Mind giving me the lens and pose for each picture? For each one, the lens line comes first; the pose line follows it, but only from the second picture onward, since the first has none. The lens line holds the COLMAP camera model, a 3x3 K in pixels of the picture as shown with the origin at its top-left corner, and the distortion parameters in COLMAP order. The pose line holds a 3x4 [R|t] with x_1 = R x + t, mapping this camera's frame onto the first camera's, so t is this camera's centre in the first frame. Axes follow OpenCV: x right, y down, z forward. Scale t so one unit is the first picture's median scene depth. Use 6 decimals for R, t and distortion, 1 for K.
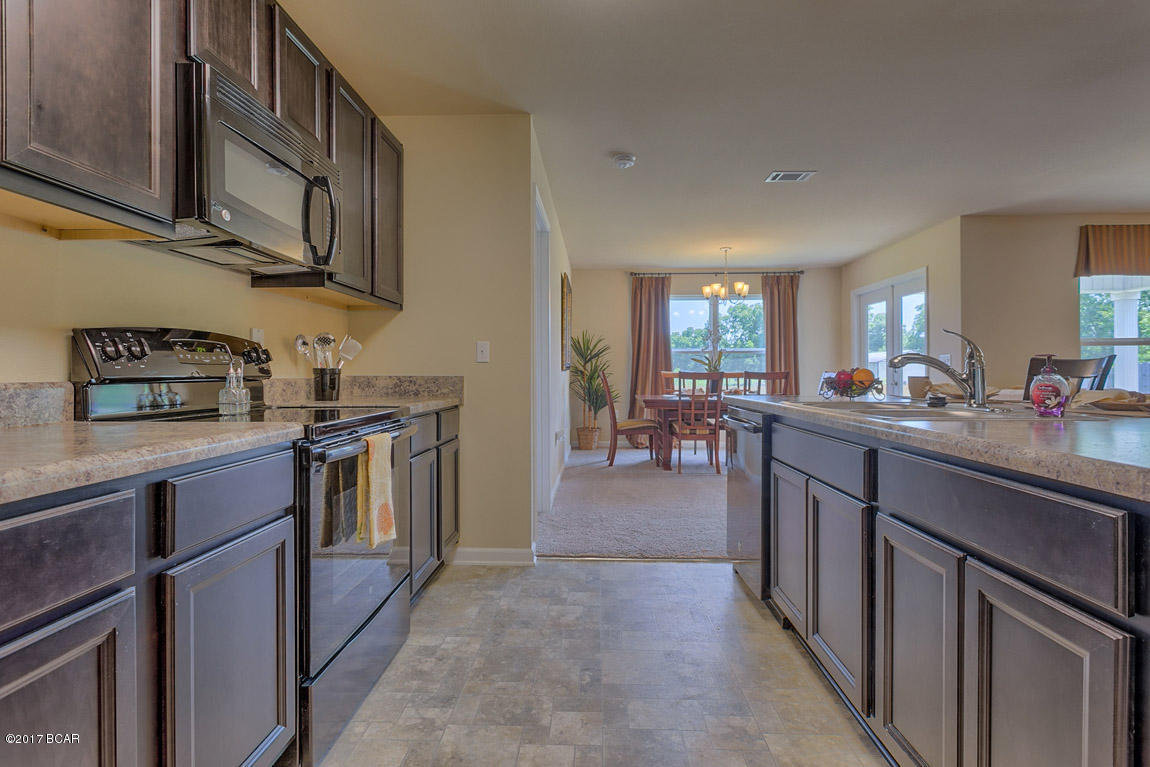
lens RADIAL K [[557.6, 0, 584.4], [0, 557.6, 378.4], [0, 0, 1]] dist [0.003858, 0.000464]
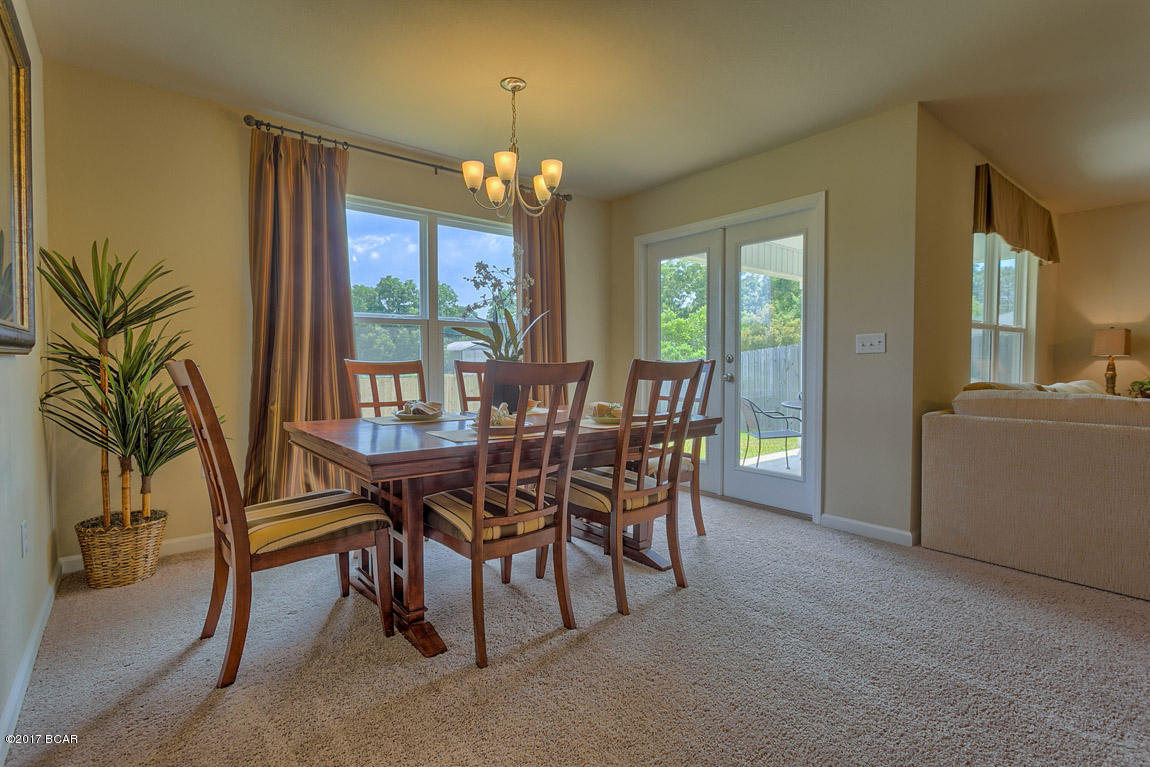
lens RADIAL K [[557.6, 0, 577.3], [0, 557.6, 377.8], [0, 0, 1]] dist [0.003858, 0.000464]
pose [[0.764380, -0.017436, 0.644531, 0.001477], [0.006502, 0.999792, 0.019336, -0.005662], [-0.644734, -0.010589, 0.764334, 0.546131]]
